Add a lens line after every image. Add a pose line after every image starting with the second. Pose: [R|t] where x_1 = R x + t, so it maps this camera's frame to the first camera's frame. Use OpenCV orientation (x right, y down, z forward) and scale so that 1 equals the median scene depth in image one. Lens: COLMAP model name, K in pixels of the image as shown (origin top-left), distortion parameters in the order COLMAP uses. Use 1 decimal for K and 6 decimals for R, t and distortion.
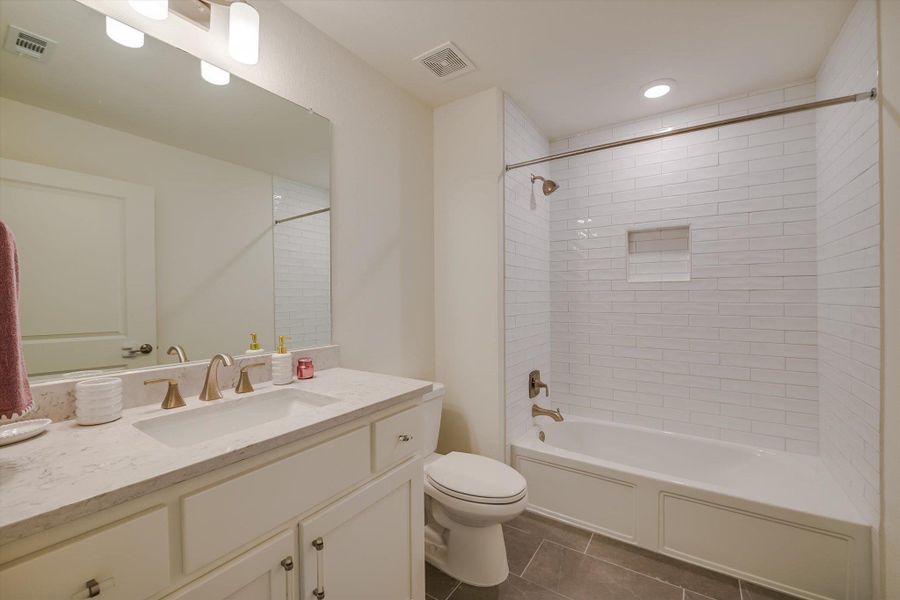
lens RADIAL K [[364.2, 0, 449.1], [0, 364.2, 293.5], [0, 0, 1]] dist [-0.021353, -0.001018]
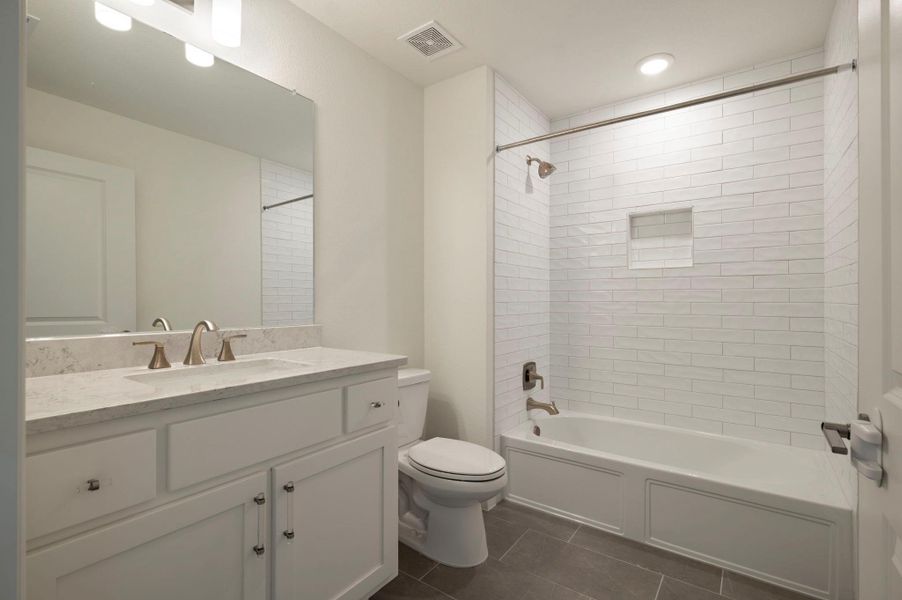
lens RADIAL K [[427.2, 0, 458.3], [0, 427.2, 298.2], [0, 0, 1]] dist [0.002137, 0.003087]
pose [[0.999519, 0.006177, -0.030377, 0.110151], [-0.006307, 0.999971, -0.004158, 0.069590], [0.030350, 0.004348, 0.999530, -0.171265]]
